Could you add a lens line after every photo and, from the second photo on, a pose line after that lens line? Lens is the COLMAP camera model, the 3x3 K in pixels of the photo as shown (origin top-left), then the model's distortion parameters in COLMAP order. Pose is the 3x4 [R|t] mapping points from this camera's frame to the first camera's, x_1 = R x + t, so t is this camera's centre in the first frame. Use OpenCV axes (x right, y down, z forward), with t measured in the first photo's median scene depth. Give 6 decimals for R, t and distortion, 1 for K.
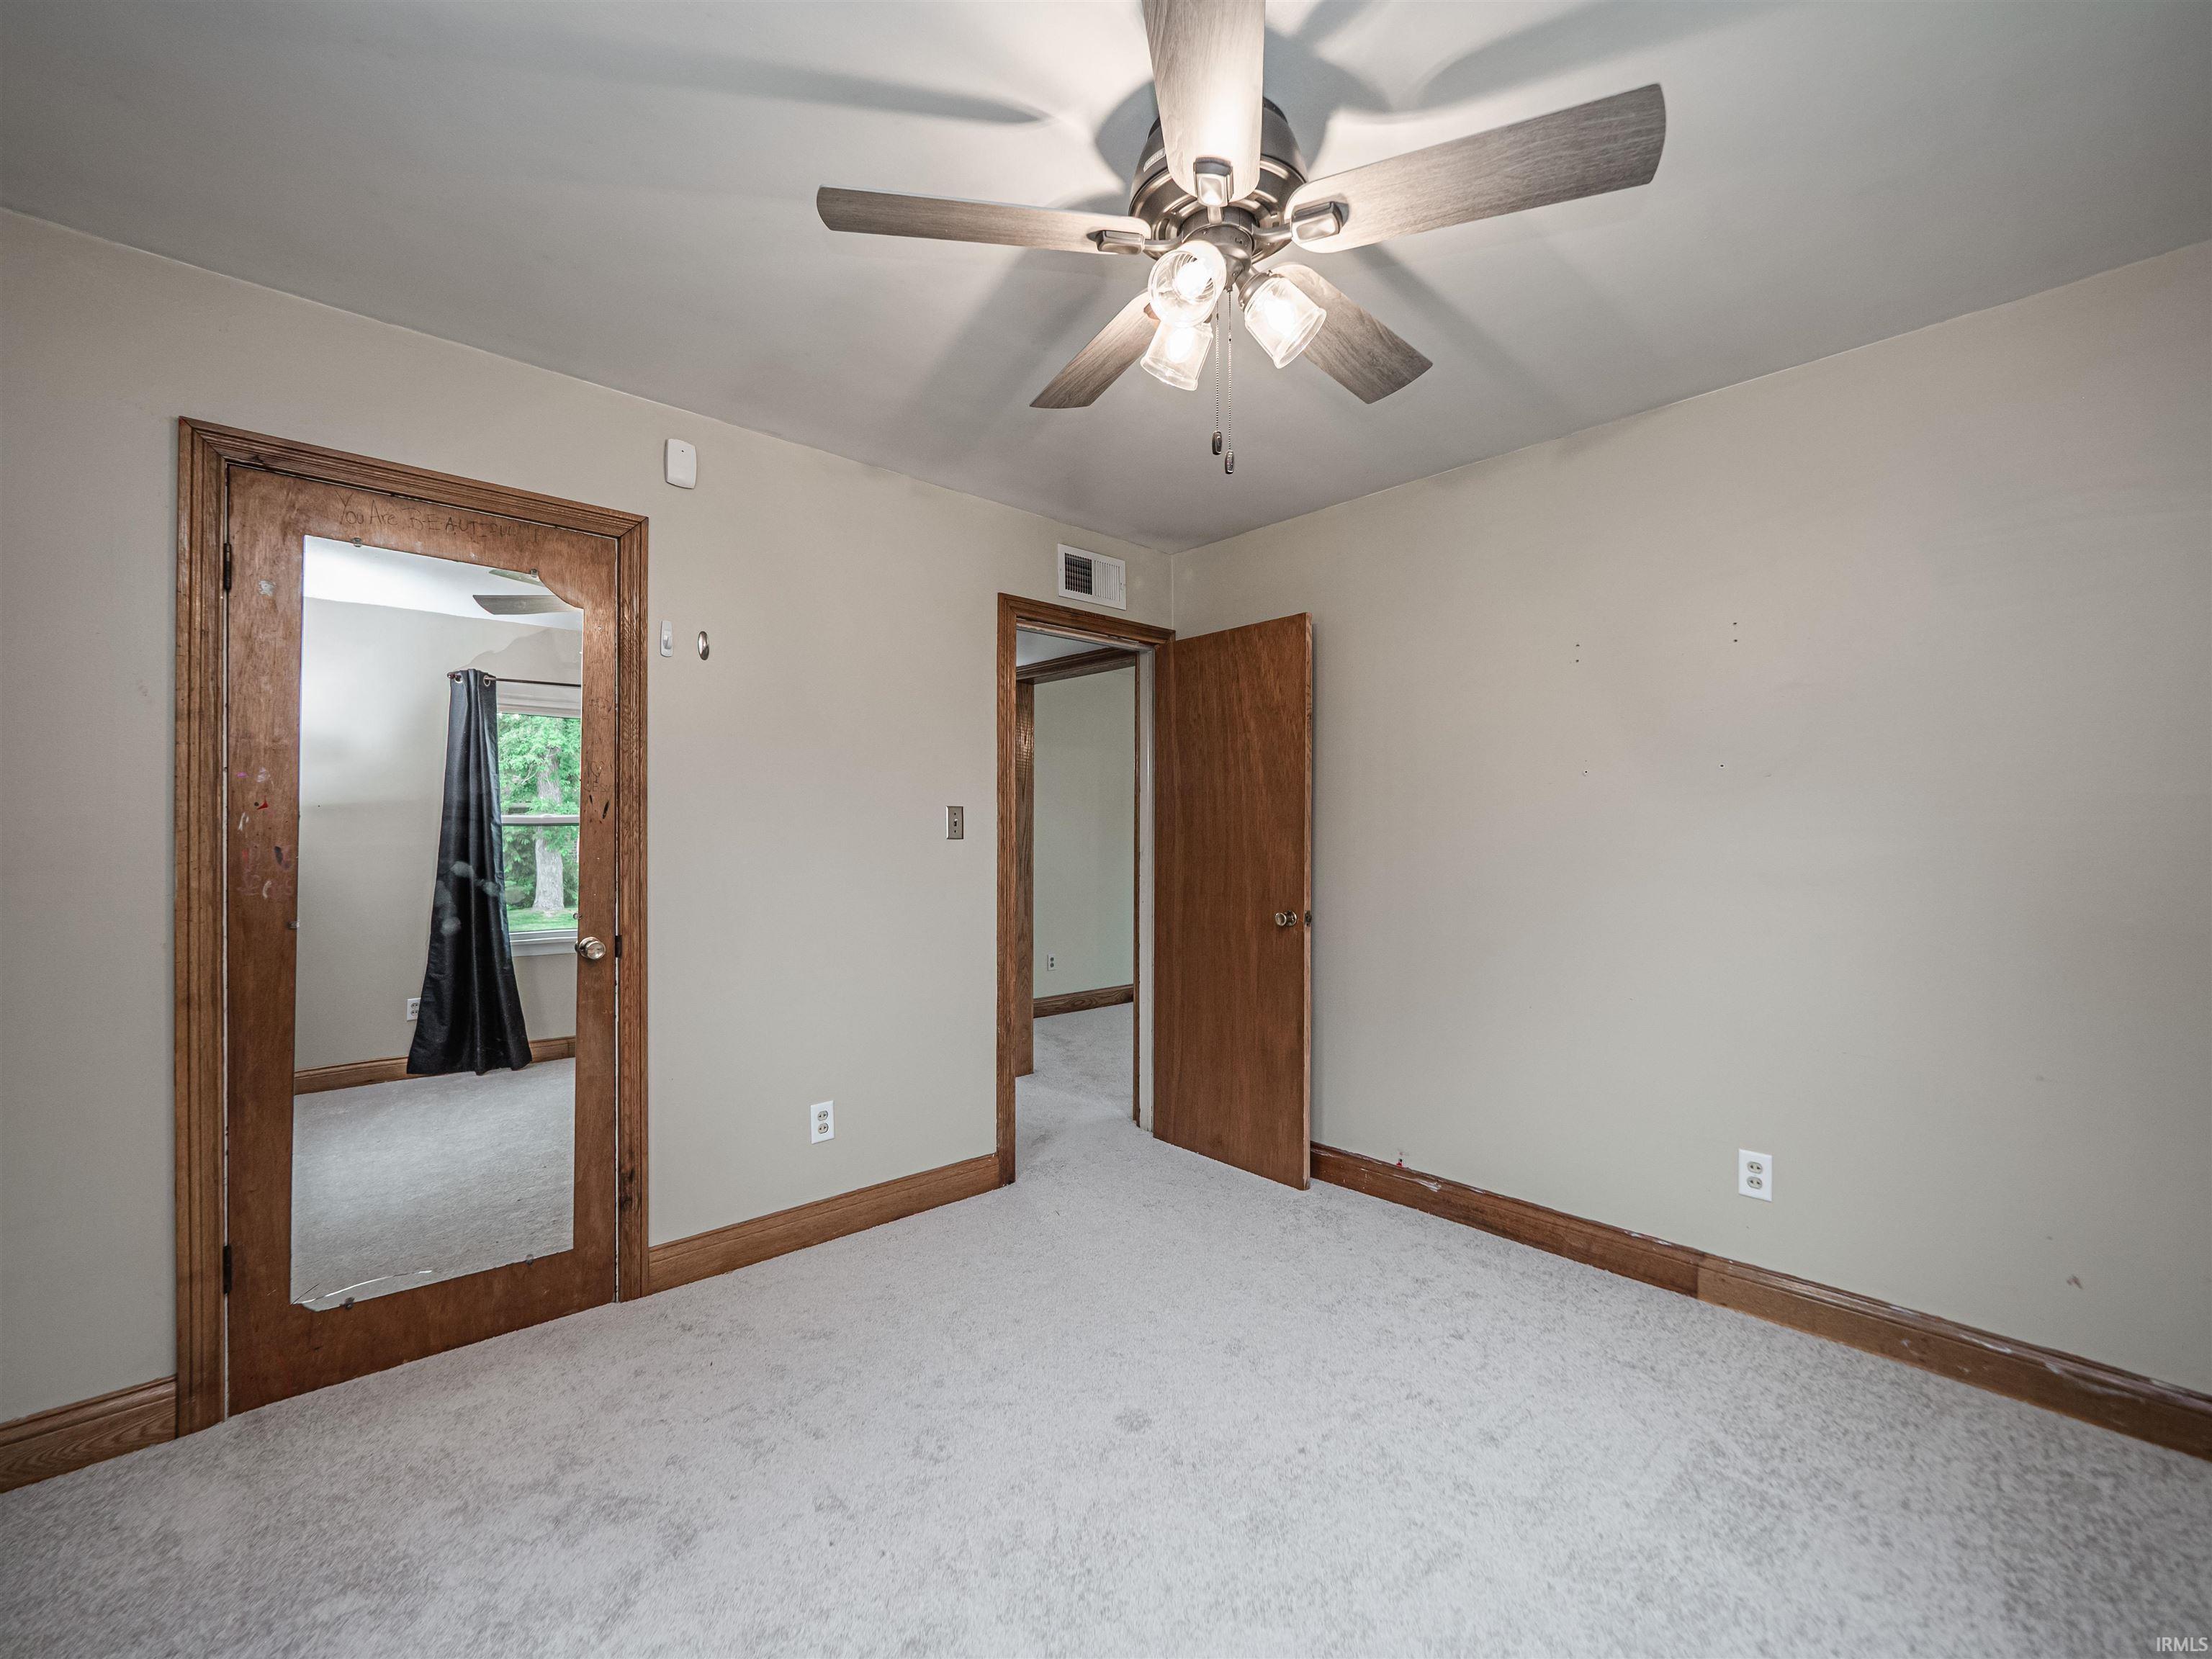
lens RADIAL K [[943.4, 0, 1096.8], [0, 943.4, 838.5], [0, 0, 1]] dist [0.000679, 0.000171]
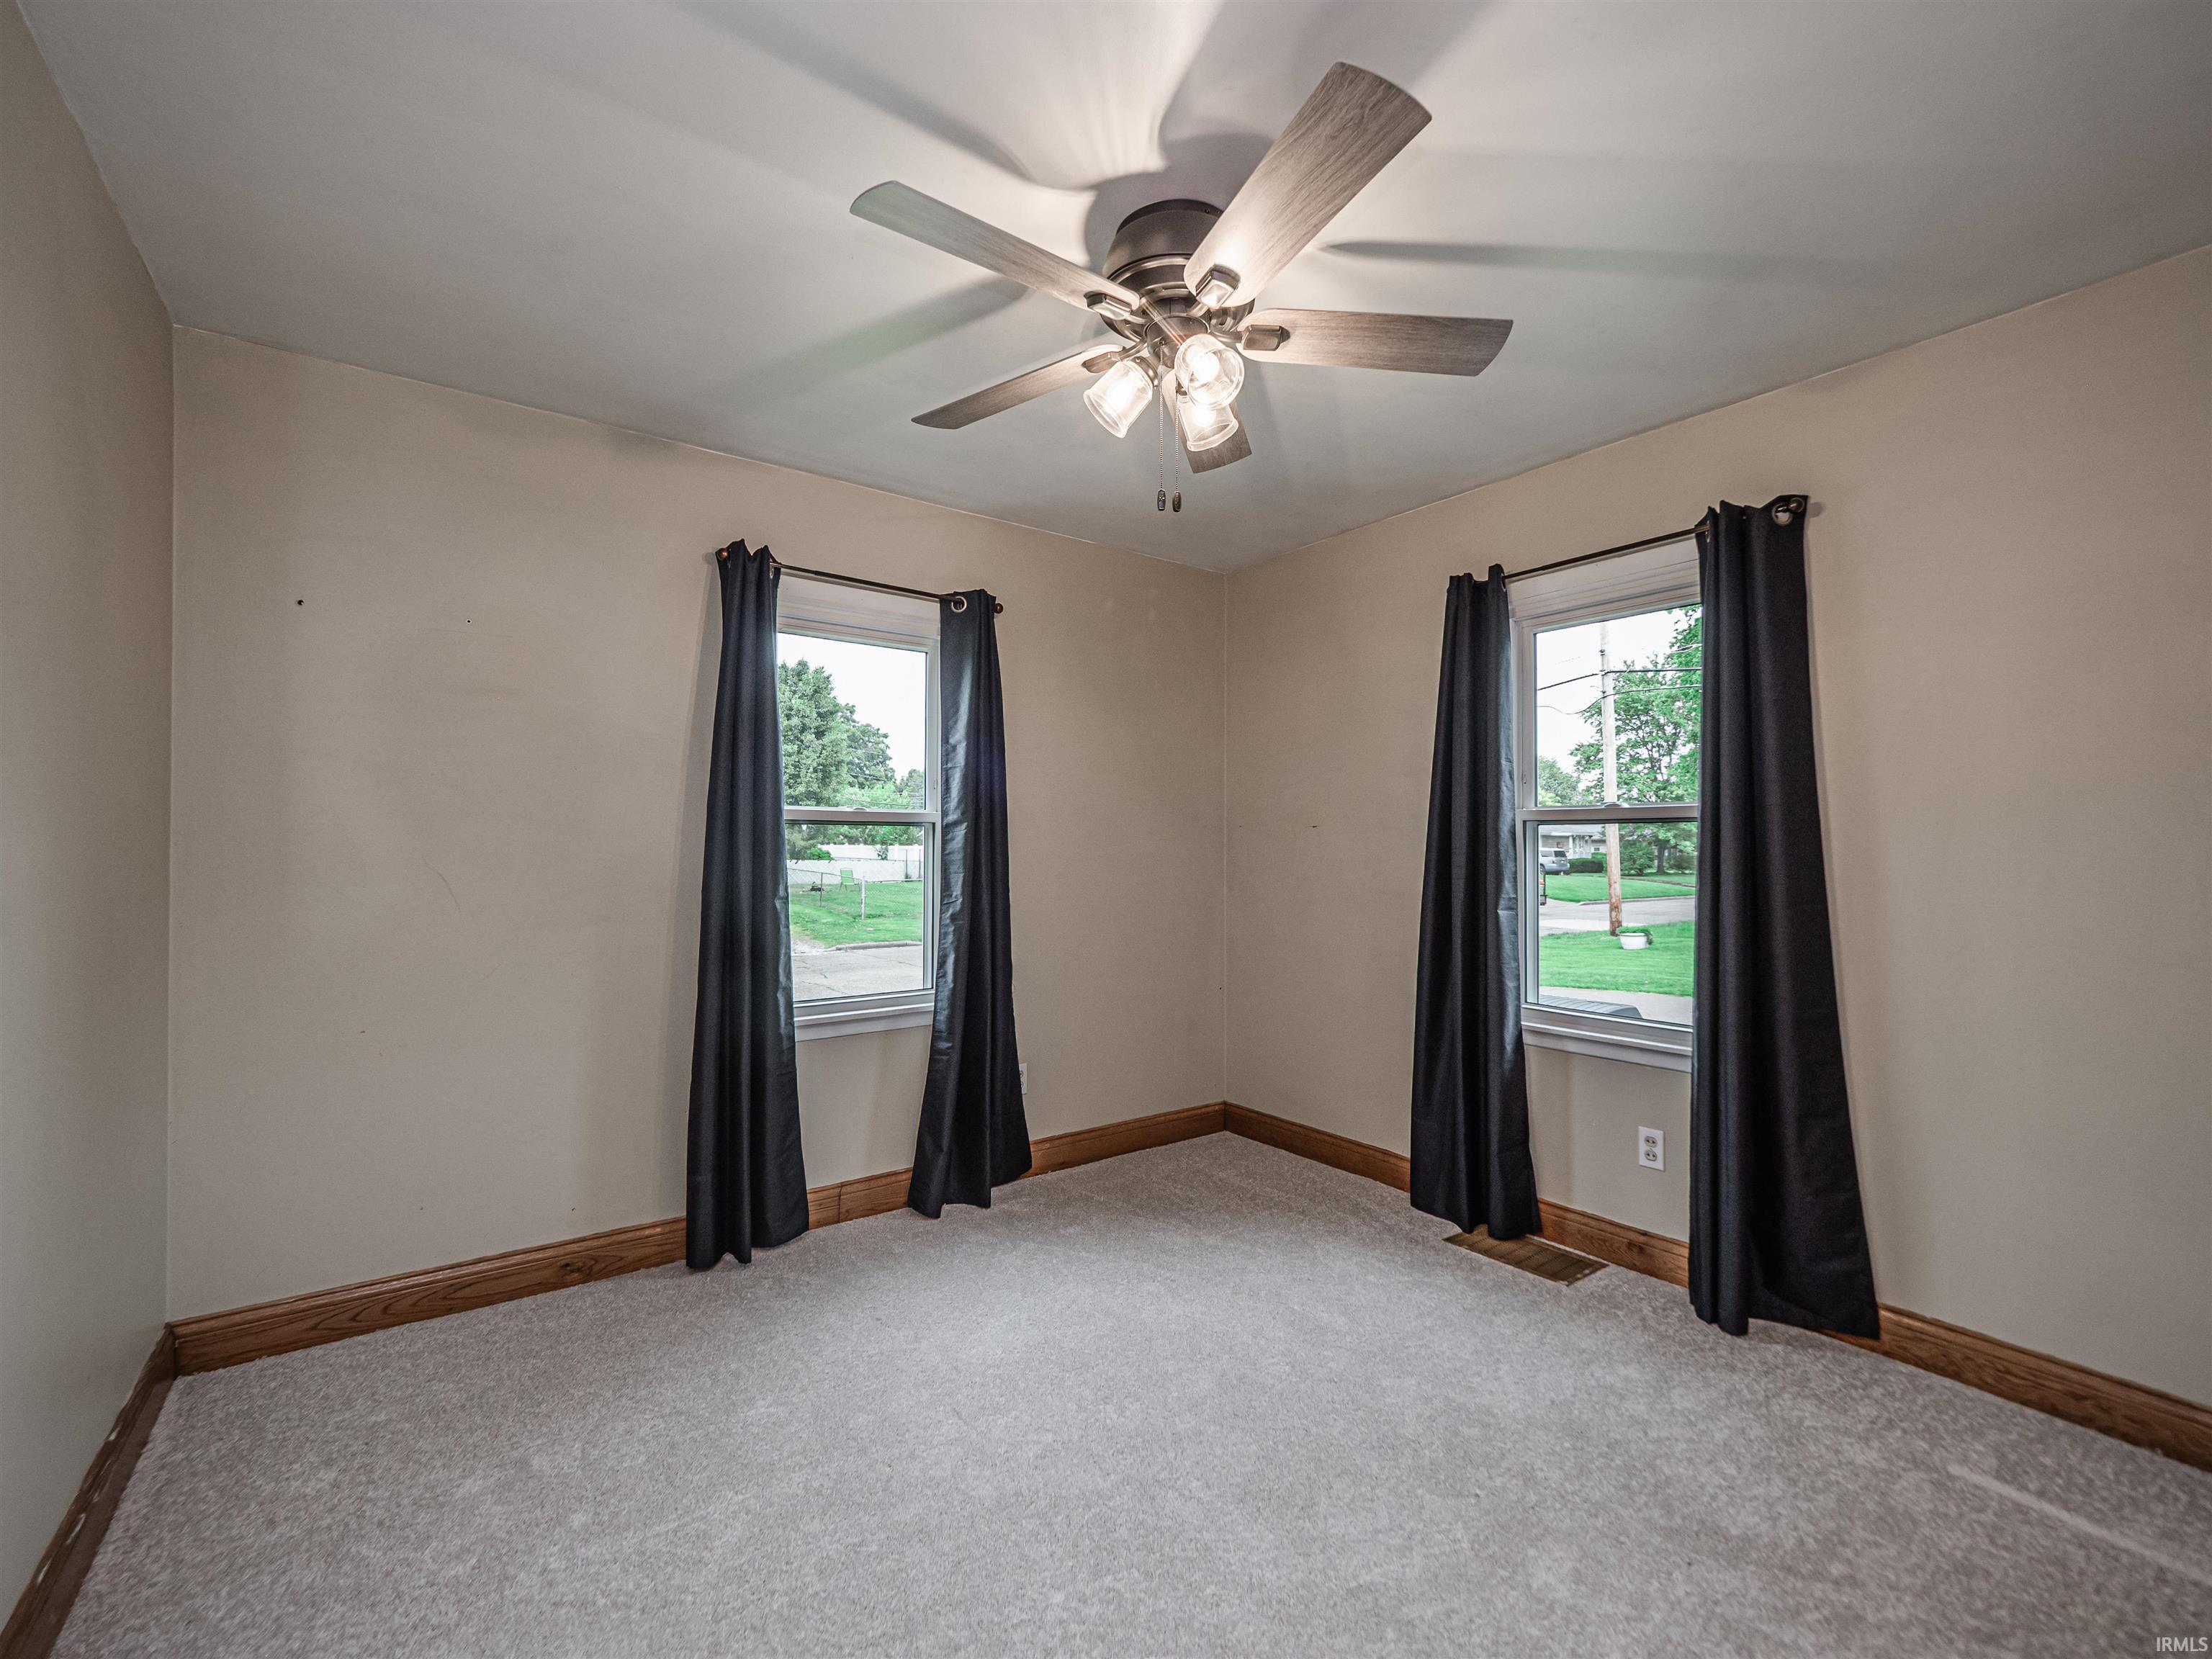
lens RADIAL K [[943.4, 0, 1096.8], [0, 943.4, 838.5], [0, 0, 1]] dist [0.000679, 0.000171]
pose [[-0.993665, 0.003414, 0.112334, 0.051925], [0.002599, 0.999969, -0.007400, -0.004218], [-0.112355, -0.007061, -0.993643, 1.544132]]
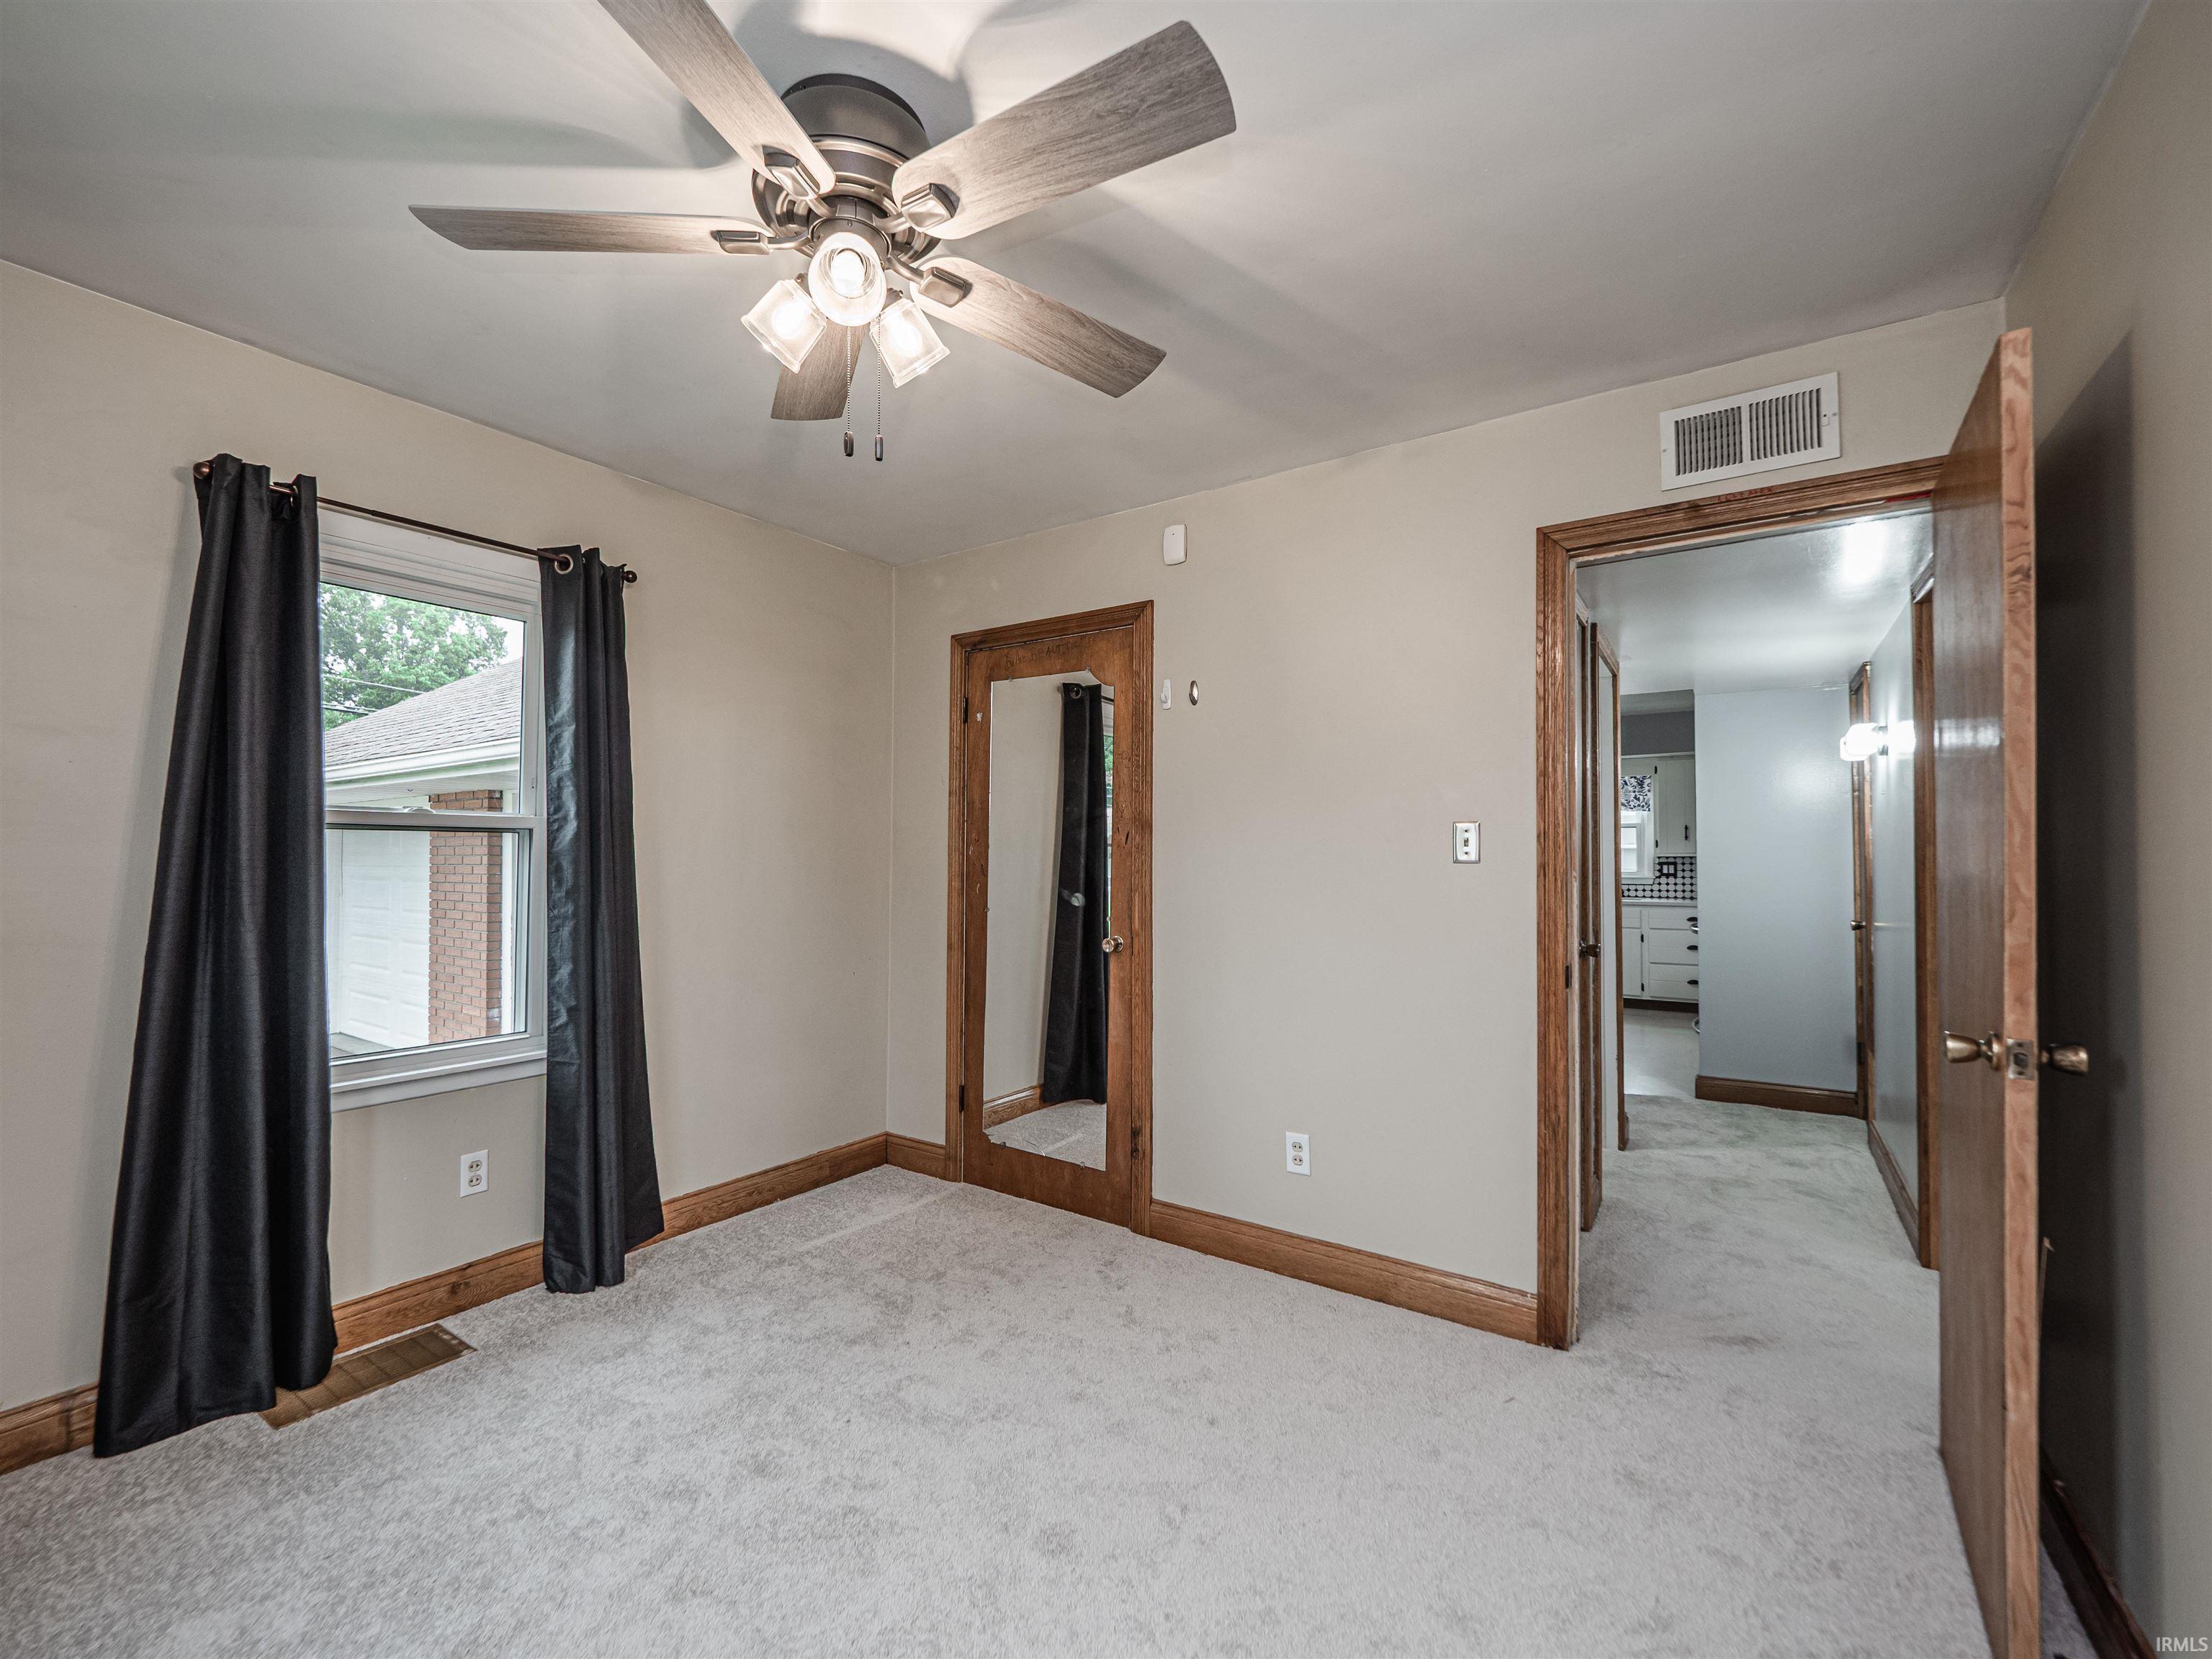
lens RADIAL K [[943.4, 0, 1096.8], [0, 943.4, 838.5], [0, 0, 1]] dist [0.000679, 0.000171]
pose [[0.221059, -0.019003, -0.975075, 0.785376], [-0.004468, 0.999780, -0.020497, -0.002897], [0.975250, 0.008887, 0.220925, 0.741972]]
